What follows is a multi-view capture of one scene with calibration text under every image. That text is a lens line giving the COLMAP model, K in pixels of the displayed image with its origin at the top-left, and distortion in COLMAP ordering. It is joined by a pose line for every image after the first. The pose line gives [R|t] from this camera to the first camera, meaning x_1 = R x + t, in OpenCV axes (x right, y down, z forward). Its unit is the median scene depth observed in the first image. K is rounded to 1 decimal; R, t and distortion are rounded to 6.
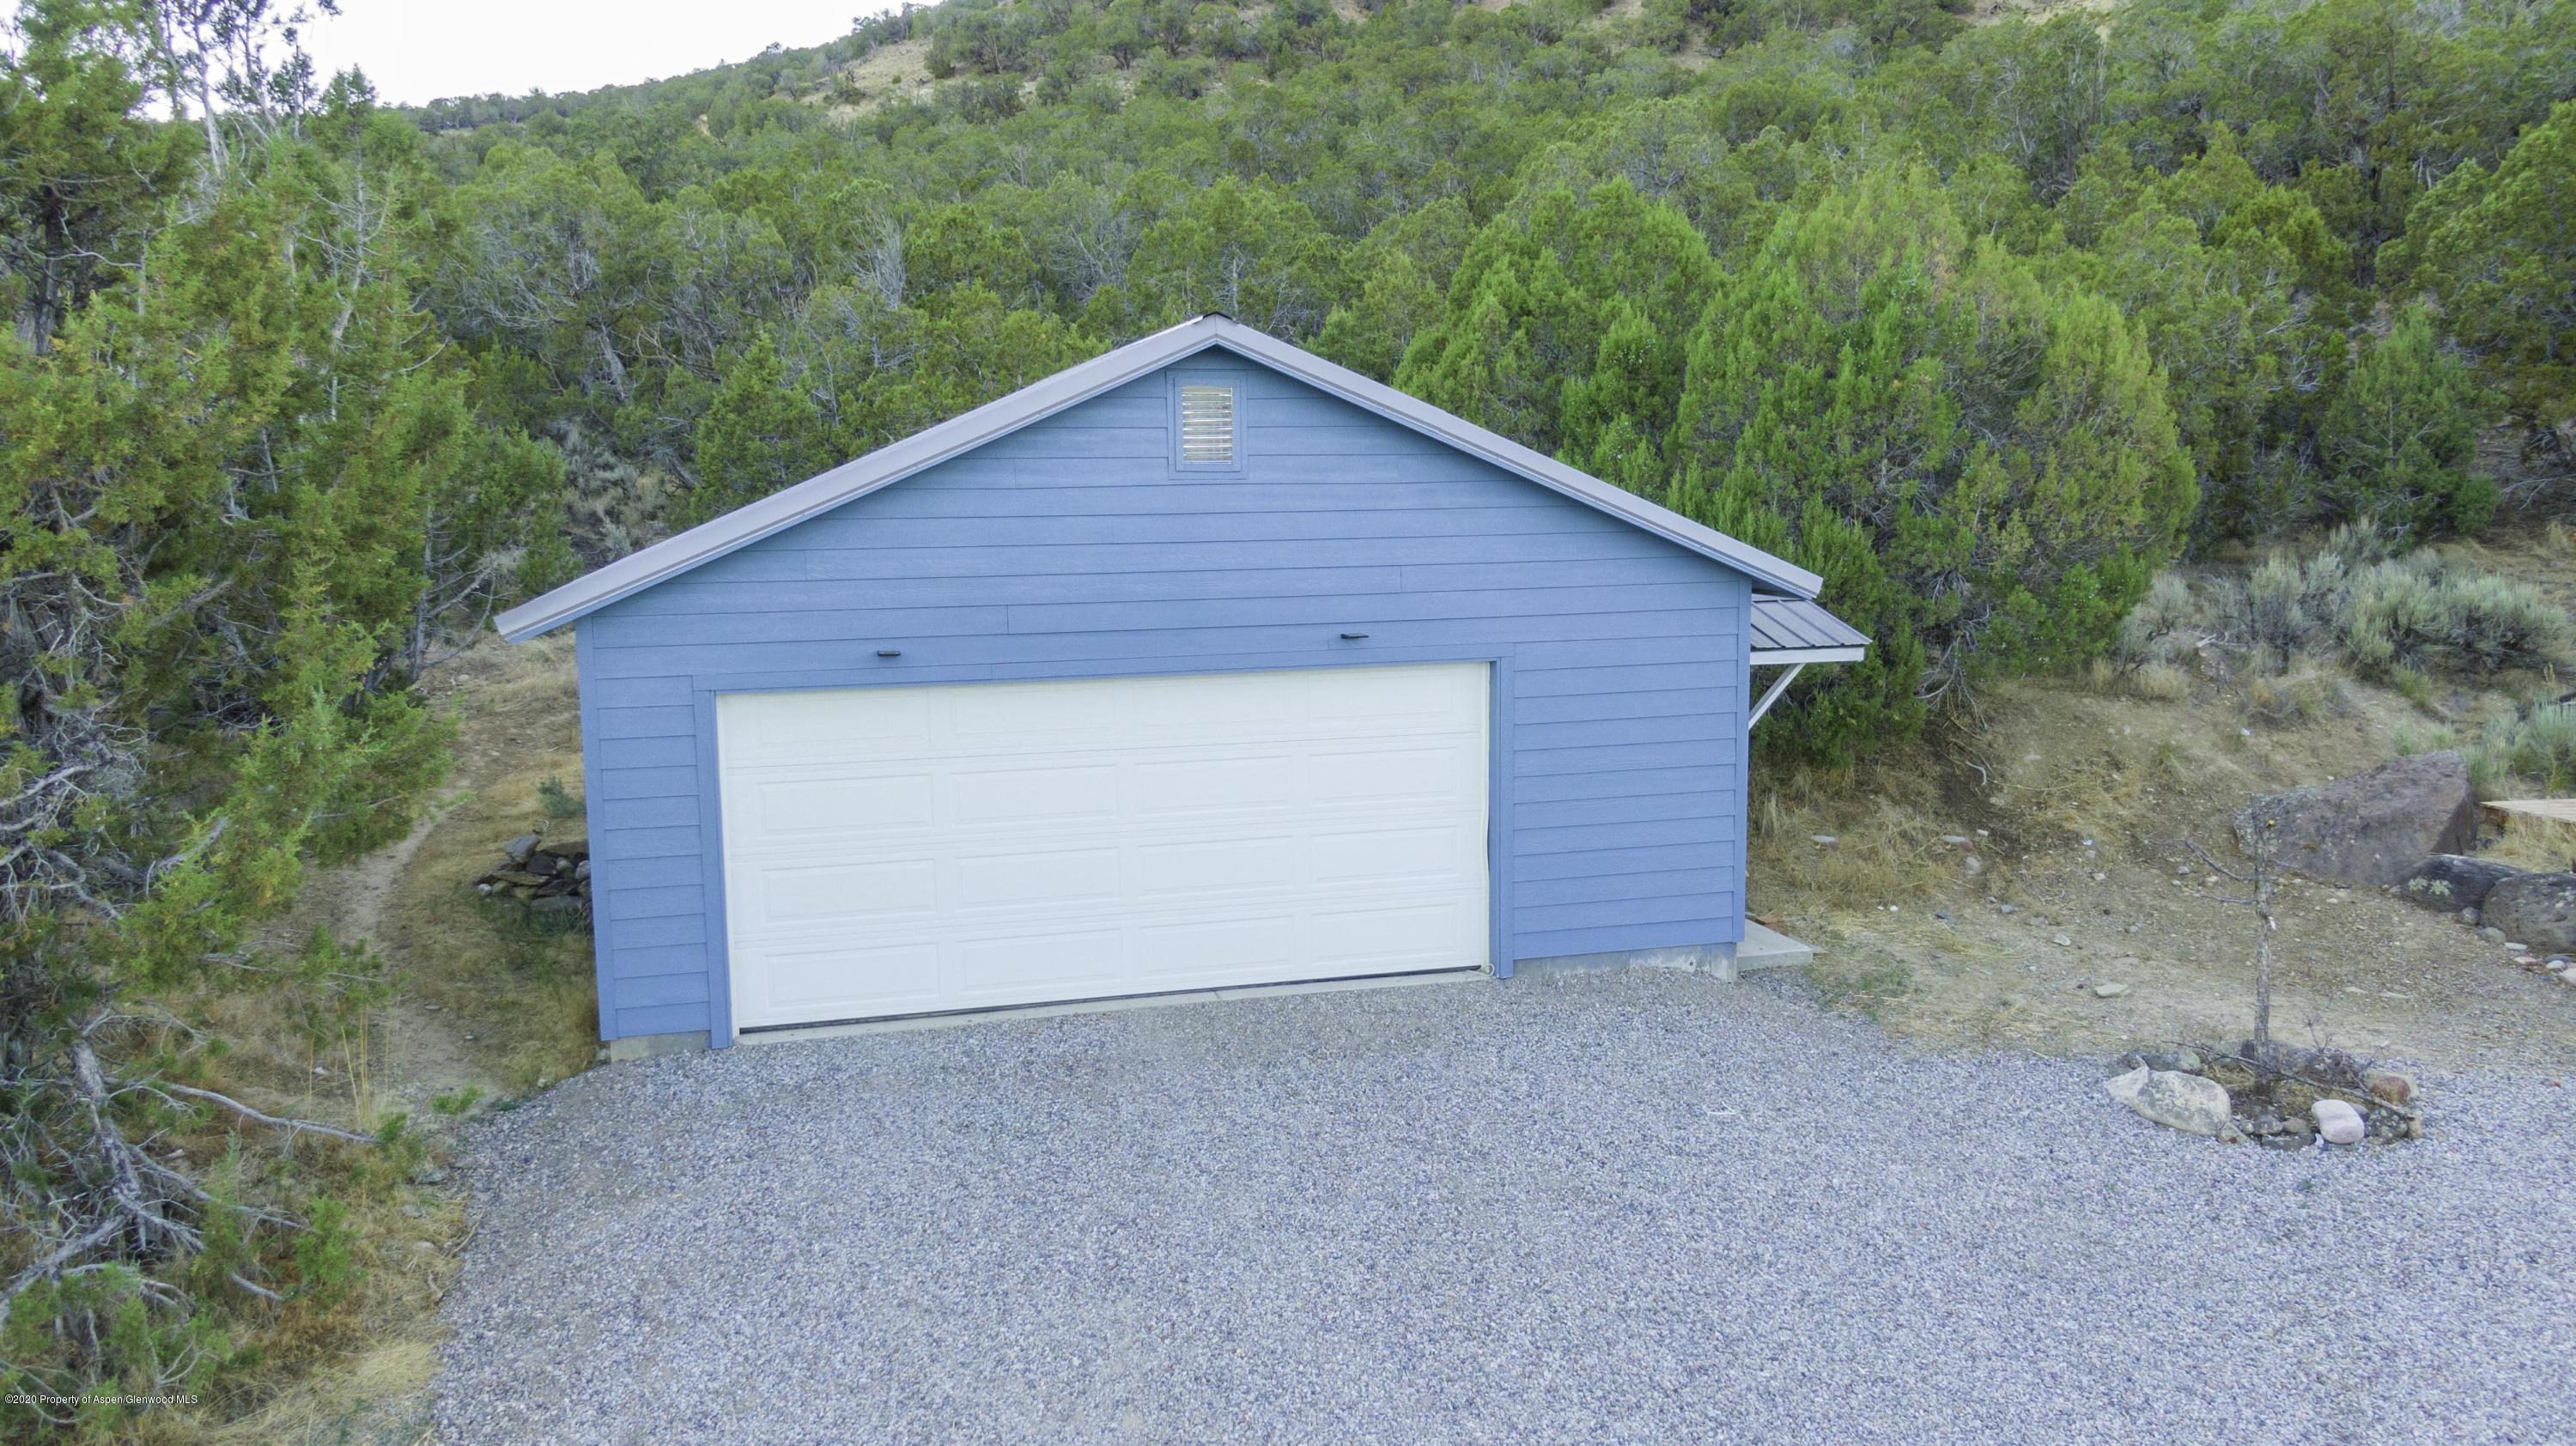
lens RADIAL K [[1840.4, 0, 1286.9], [0, 1840.4, 722.7], [0, 0, 1]] dist [0.012437, -0.006539]
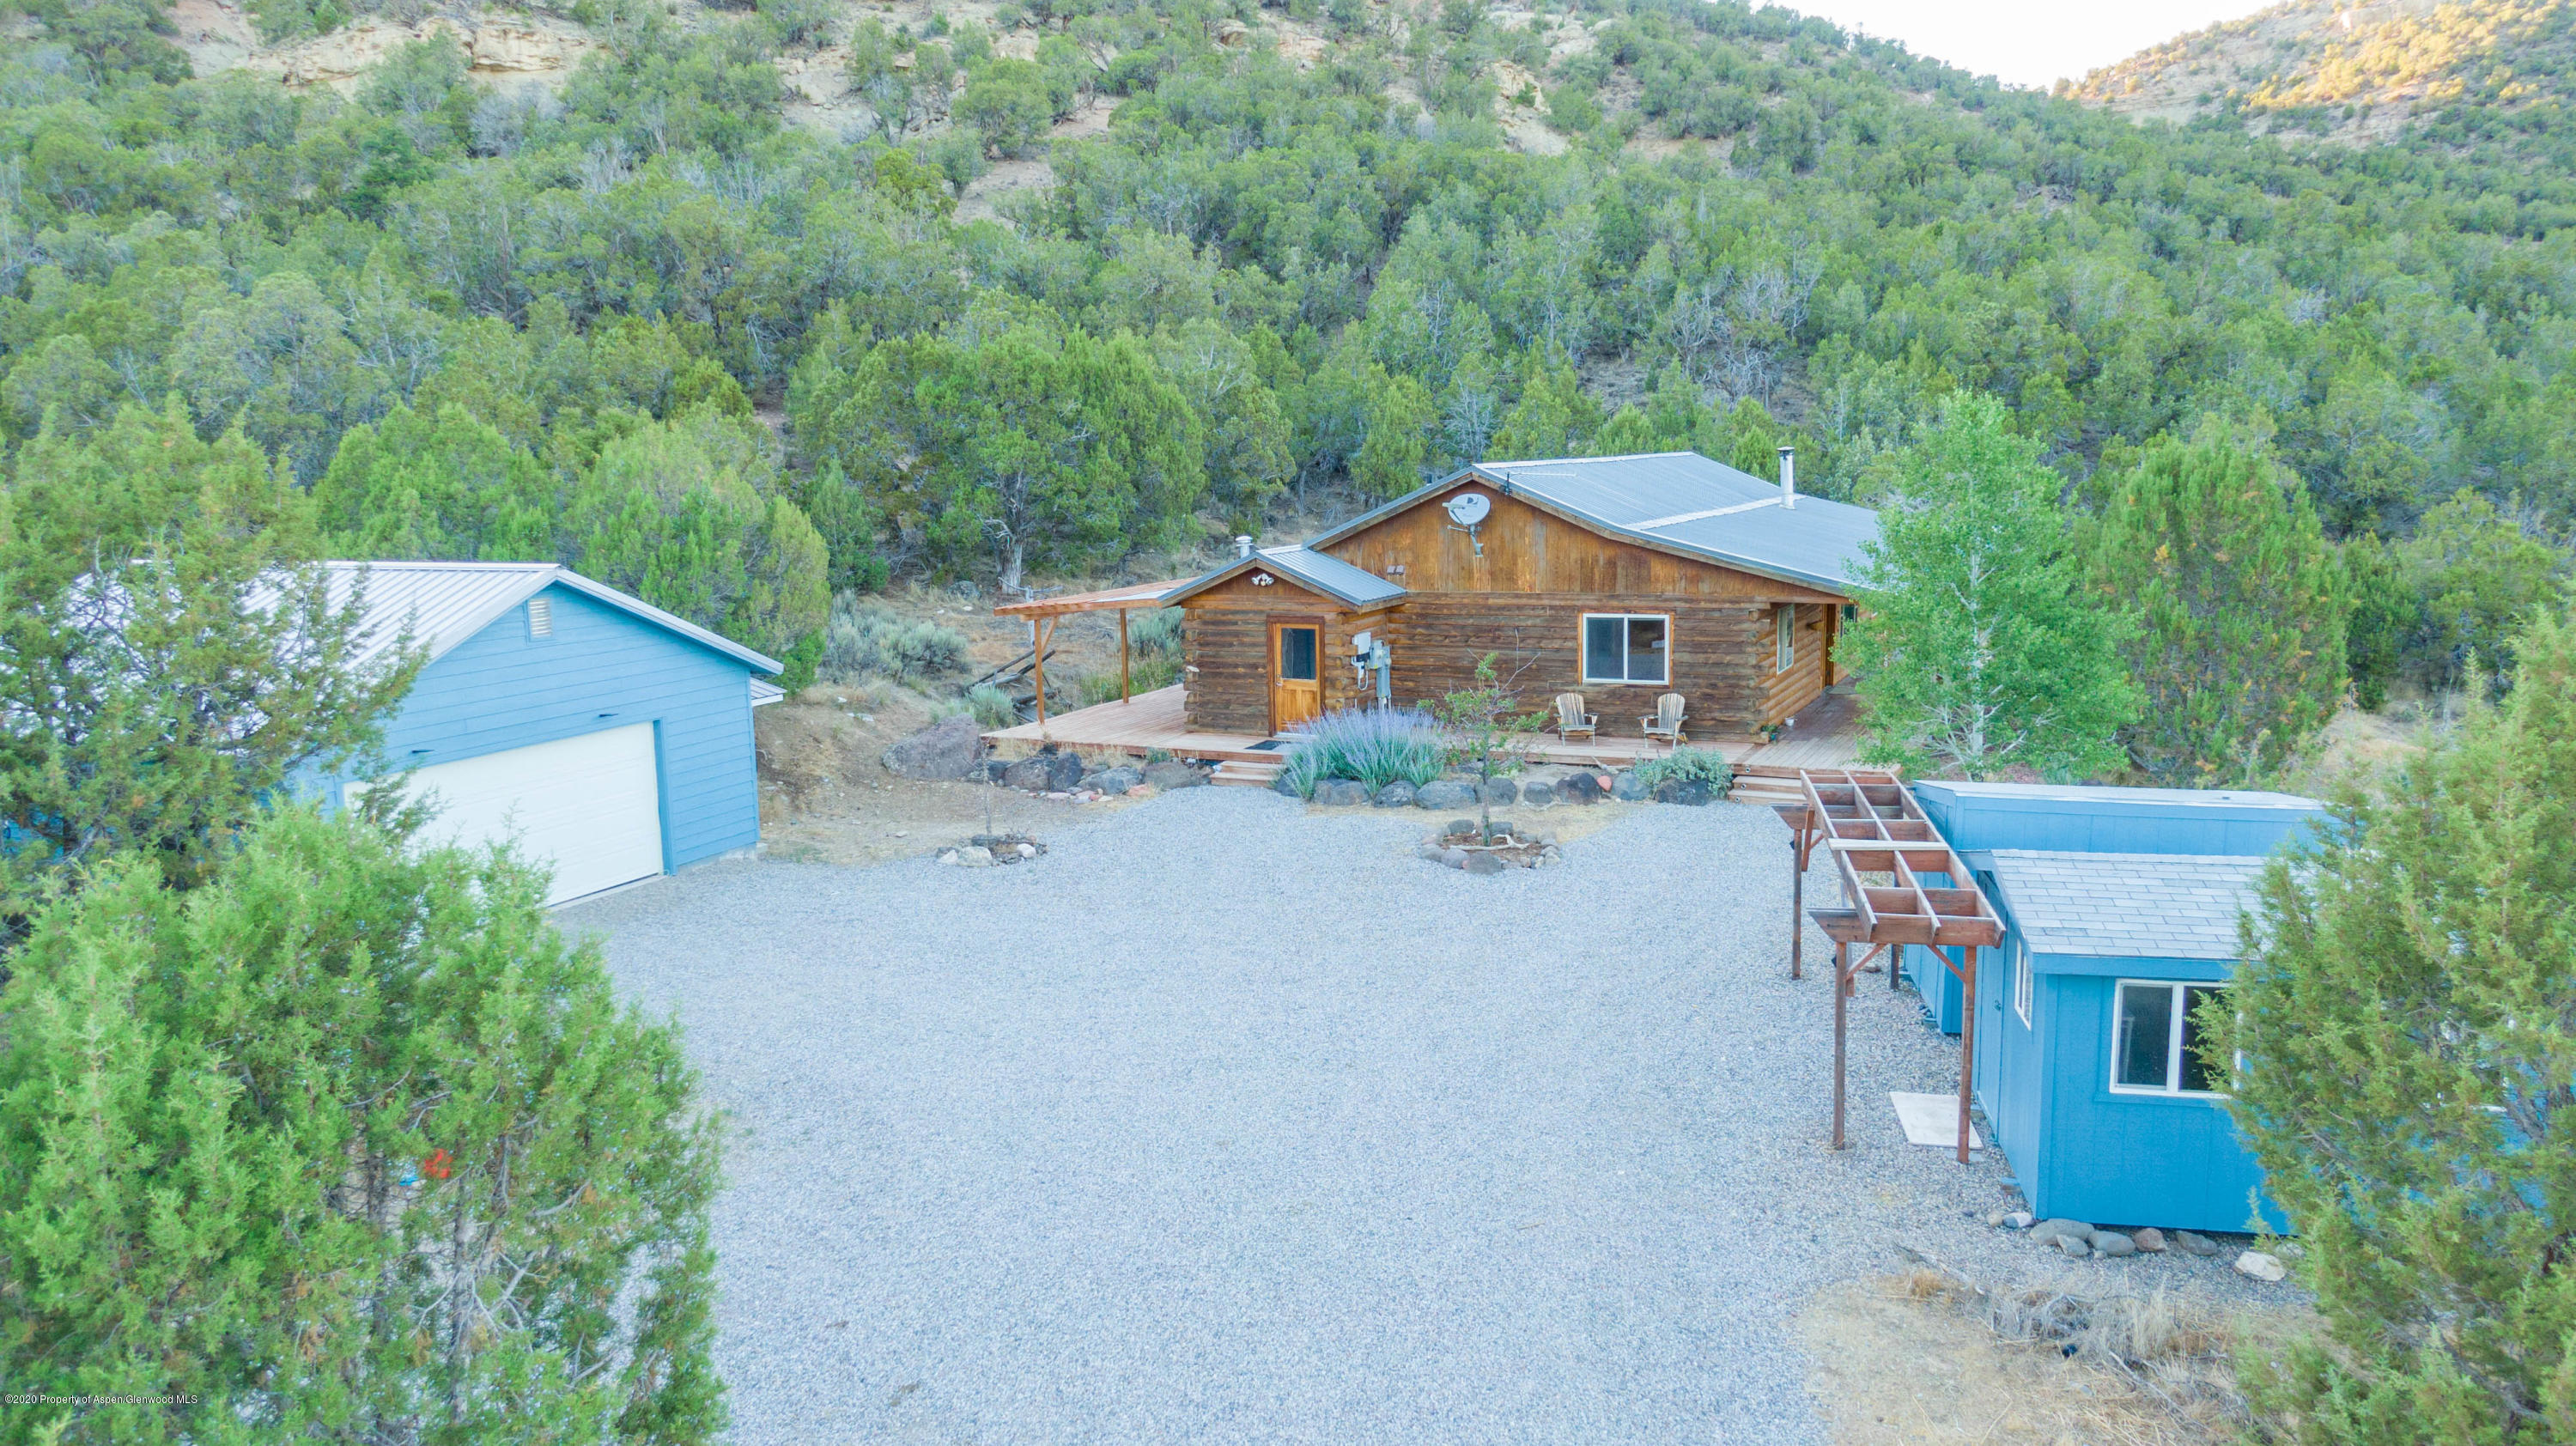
lens RADIAL K [[1840.4, 0, 1285.0], [0, 1840.4, 725.7], [0, 0, 1]] dist [0.012437, -0.006539]
pose [[0.621770, -0.117508, 0.774335, -1.011410], [0.120194, 0.991285, 0.053918, -0.052217], [-0.773922, 0.059546, 0.630475, -0.803430]]
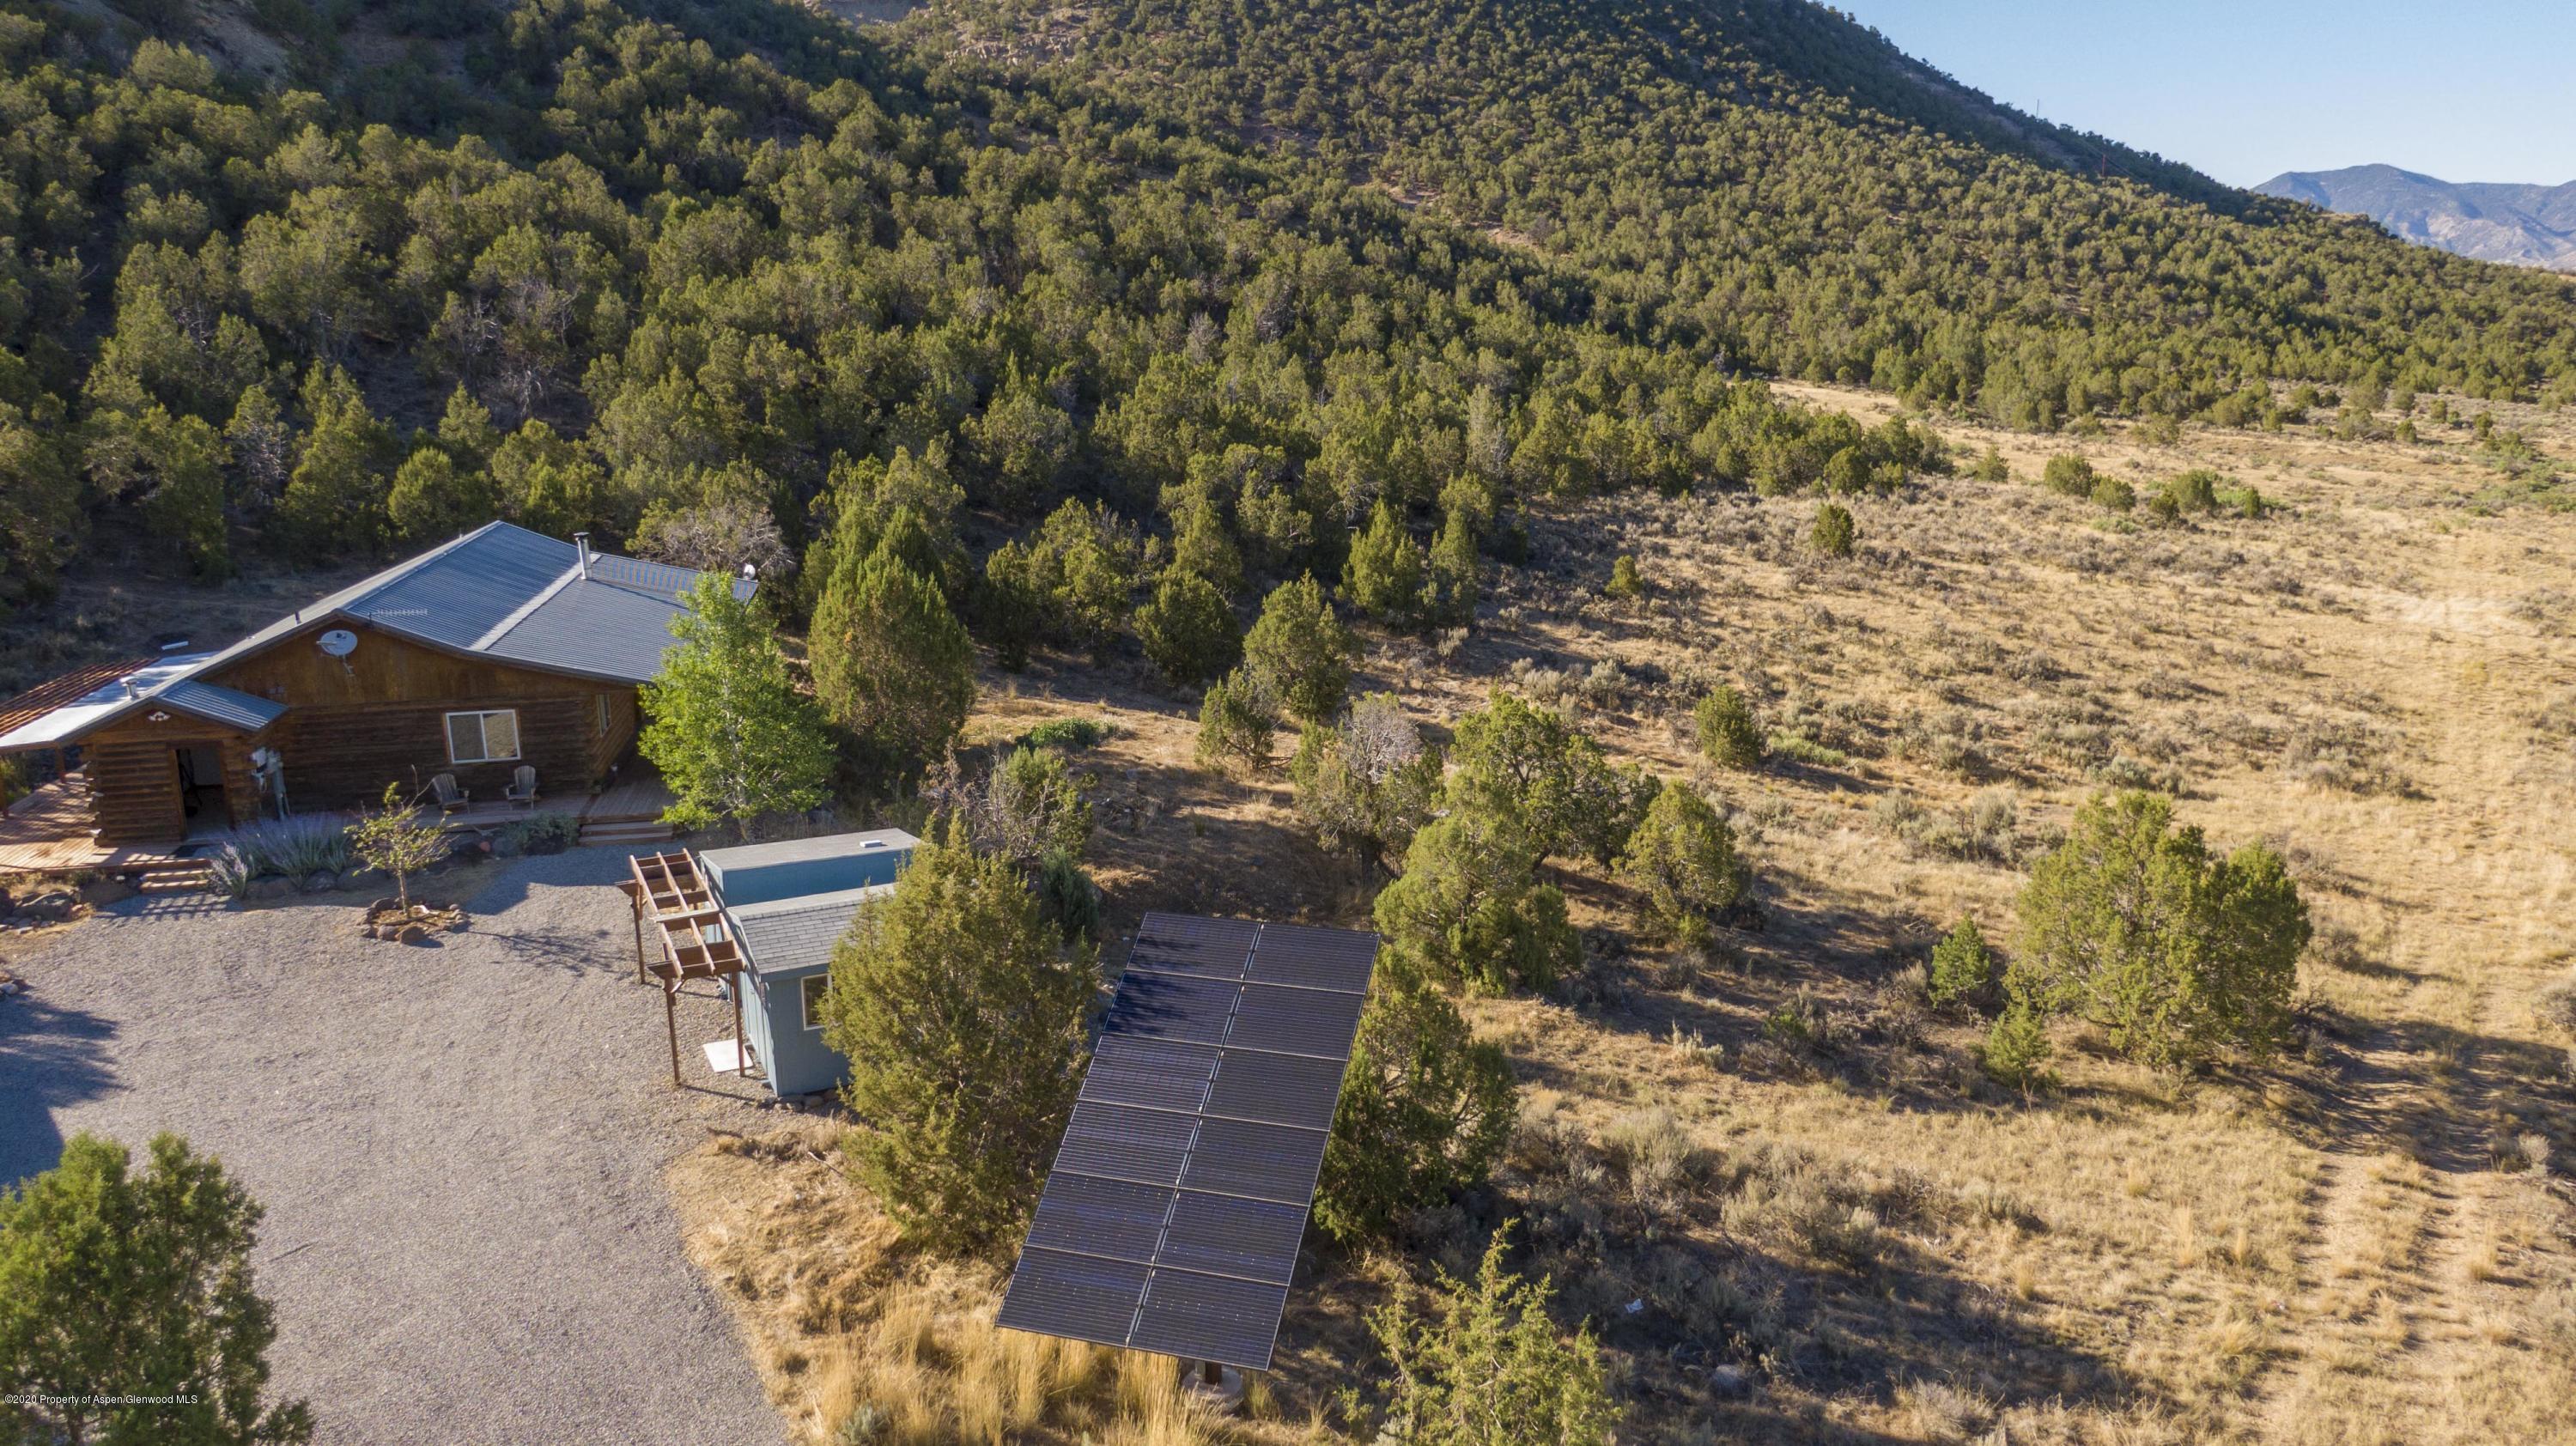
lens RADIAL K [[1840.4, 0, 1296.5], [0, 1840.4, 738.1], [0, 0, 1]] dist [0.012437, -0.006539]
pose [[0.036600, -0.231355, 0.972181, -2.020666], [0.151730, 0.962840, 0.223420, -0.496928], [-0.987744, 0.139332, 0.070343, -1.307755]]
